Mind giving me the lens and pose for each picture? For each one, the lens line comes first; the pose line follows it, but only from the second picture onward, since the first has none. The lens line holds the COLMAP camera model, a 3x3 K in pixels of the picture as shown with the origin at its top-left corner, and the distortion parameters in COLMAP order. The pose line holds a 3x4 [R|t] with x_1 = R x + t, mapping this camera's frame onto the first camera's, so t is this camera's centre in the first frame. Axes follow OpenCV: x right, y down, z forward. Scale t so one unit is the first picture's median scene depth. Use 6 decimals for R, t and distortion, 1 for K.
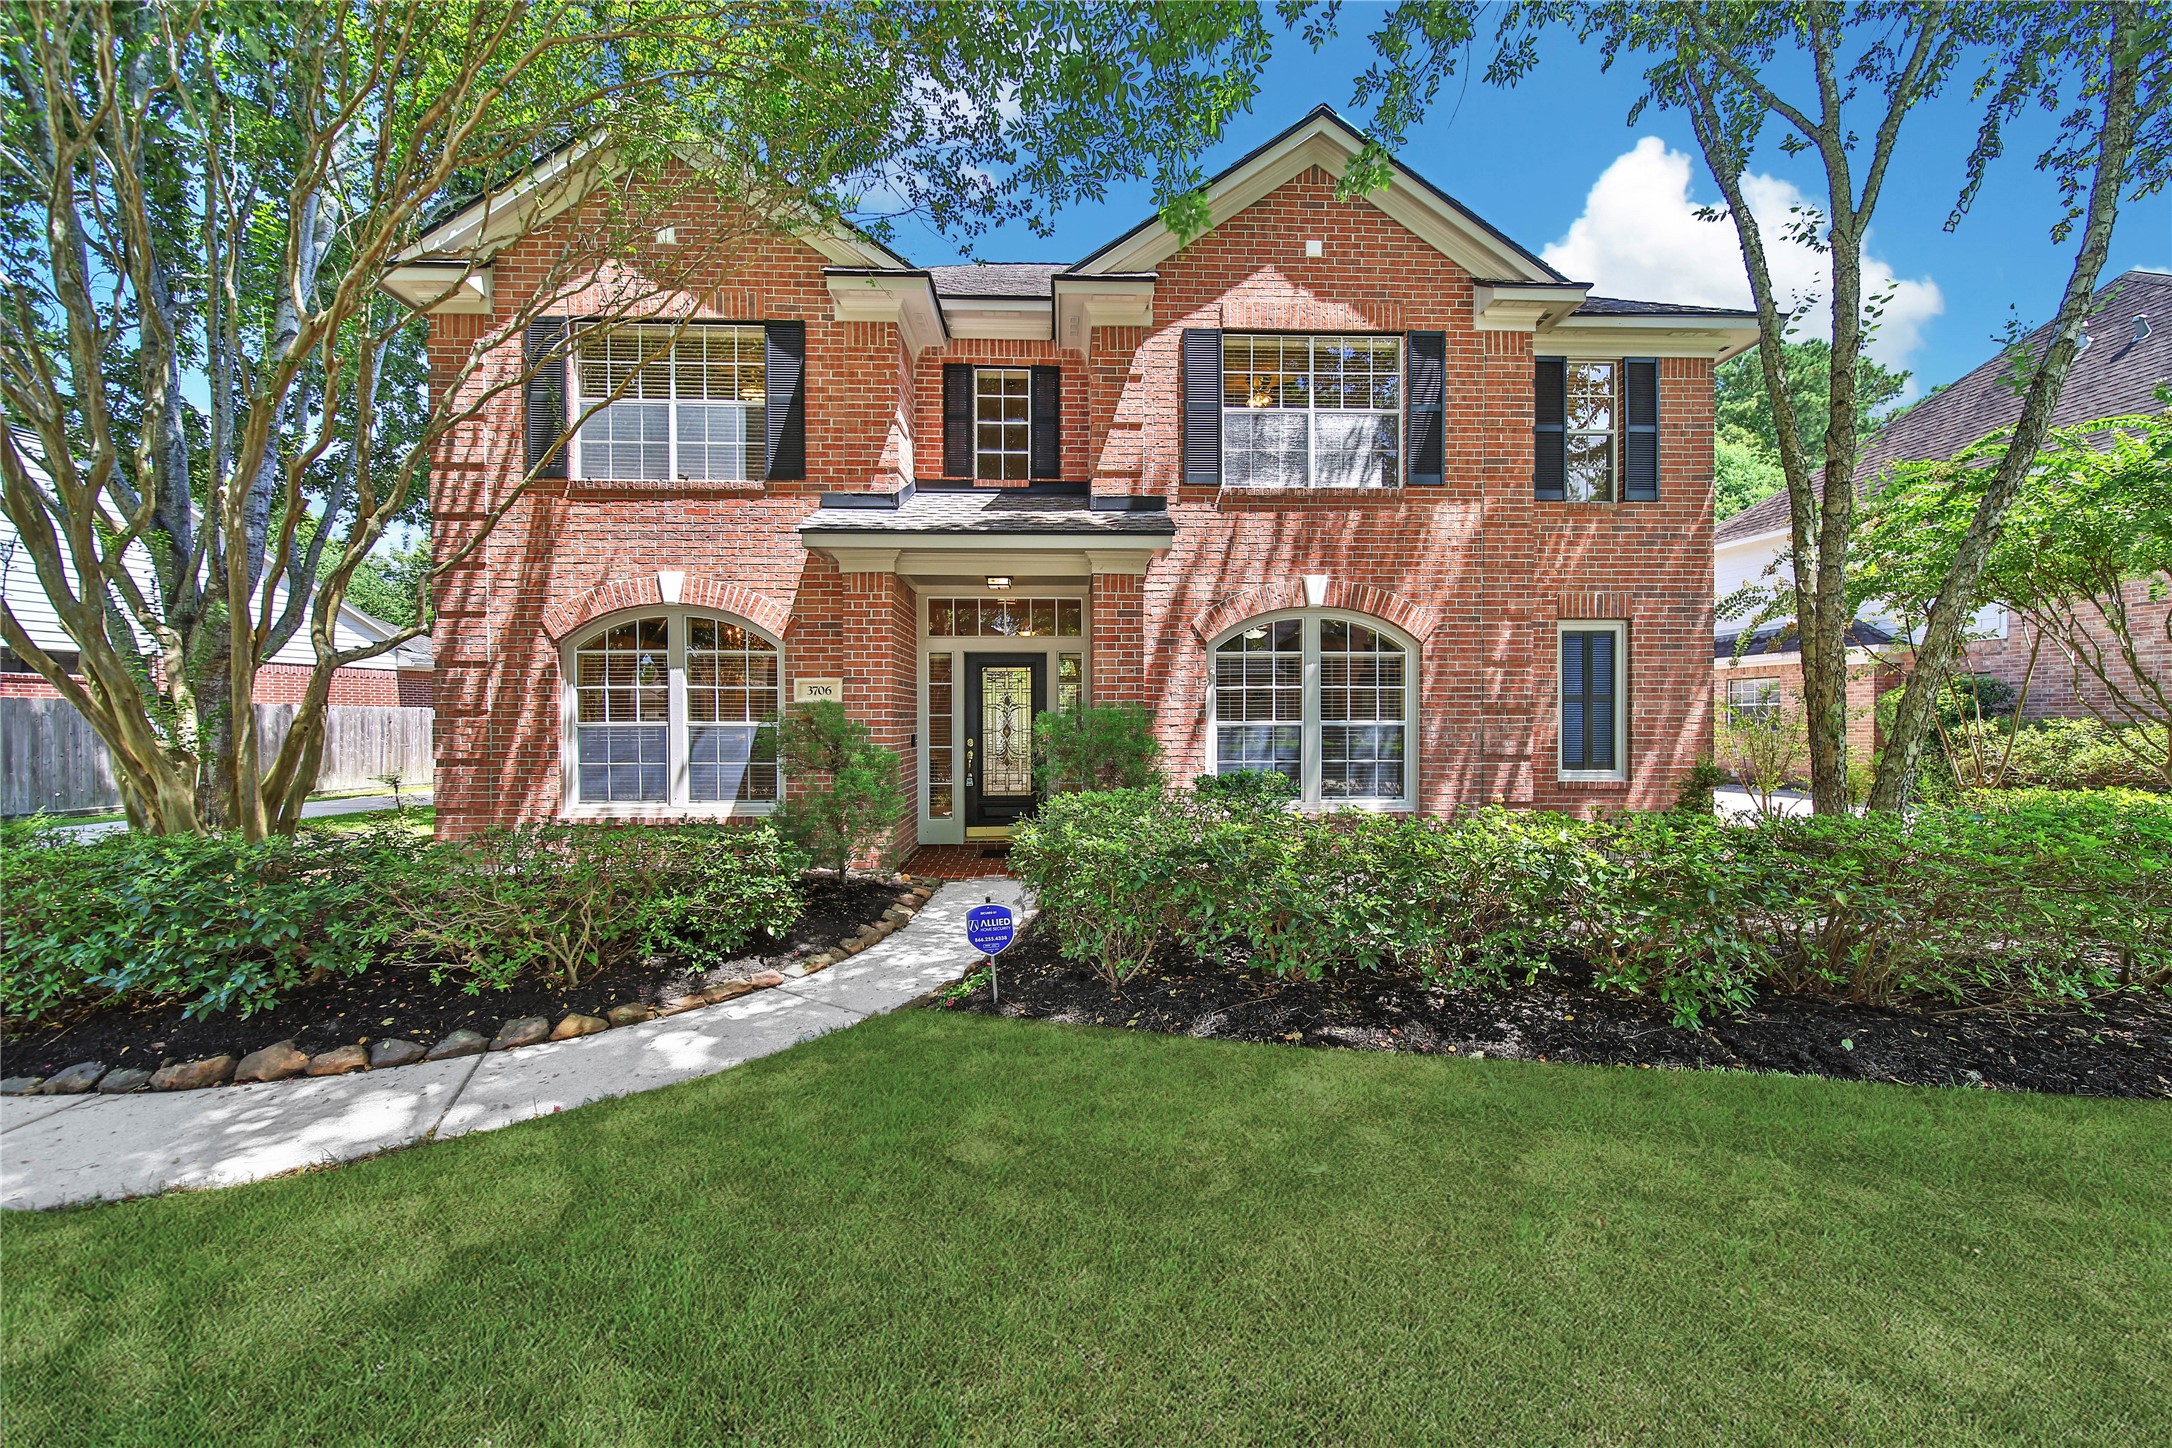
lens RADIAL K [[873.1, 0, 1103.3], [0, 873.1, 727.8], [0, 0, 1]] dist [0.000657, 0.000117]
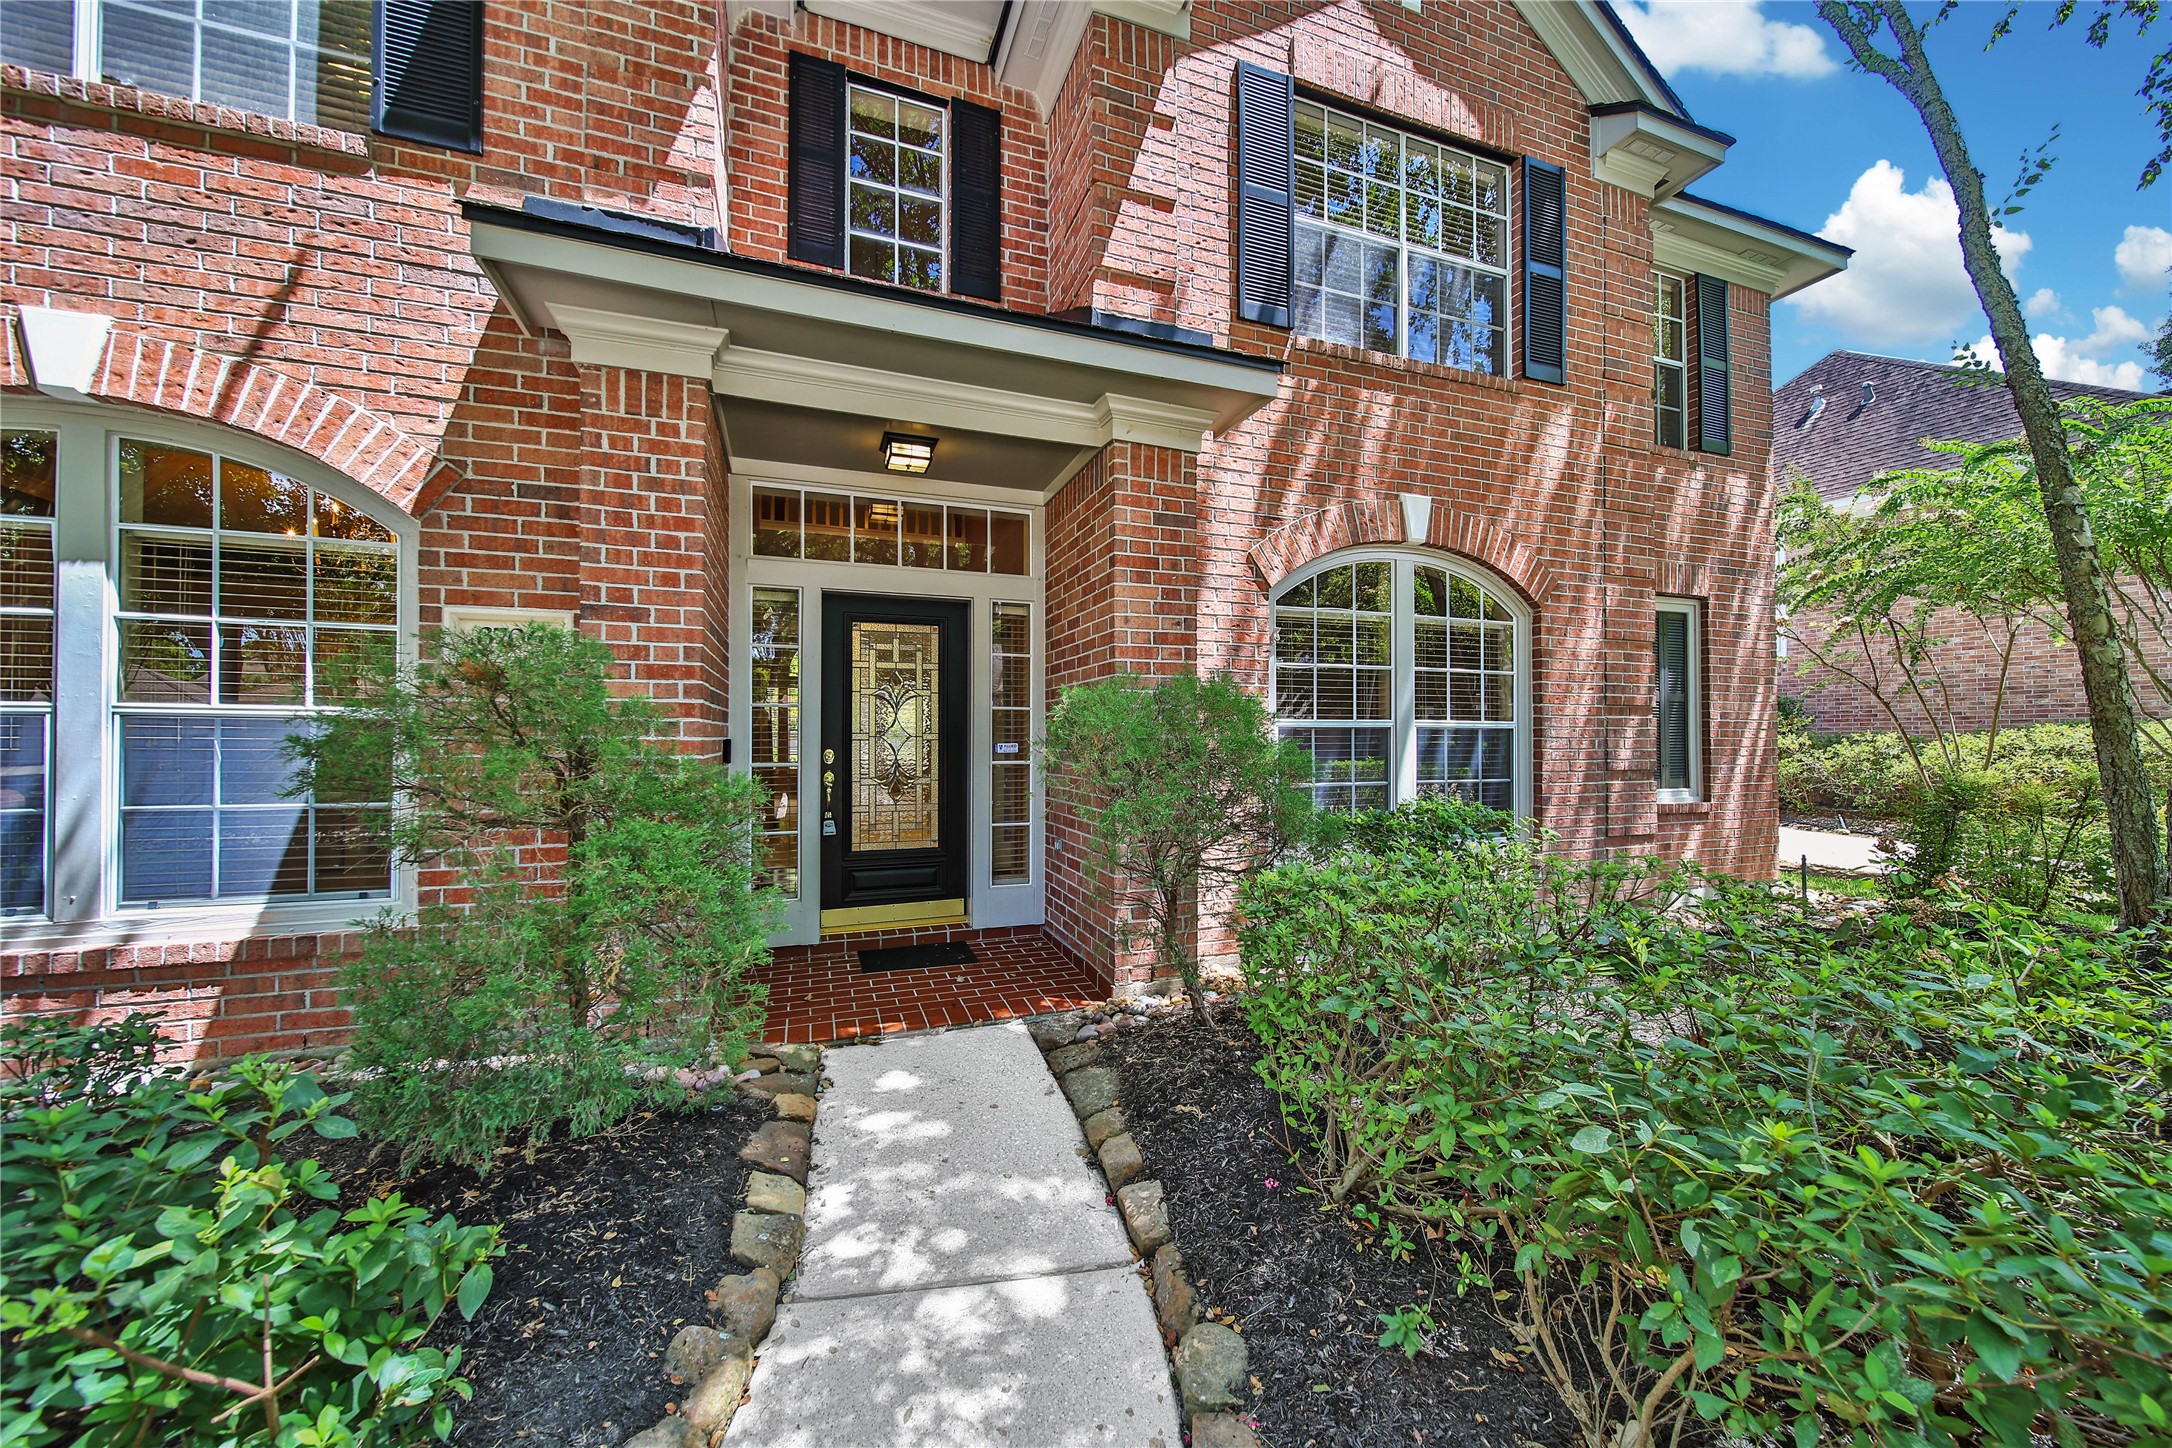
lens RADIAL K [[803.6, 0, 1084.4], [0, 803.6, 732.9], [0, 0, 1]] dist [0.001387, -0.000577]
pose [[0.950016, 0.007584, 0.312108, -0.174014], [-0.002128, 0.999839, -0.017818, 0.012182], [-0.312193, 0.016263, 0.949880, 0.515356]]
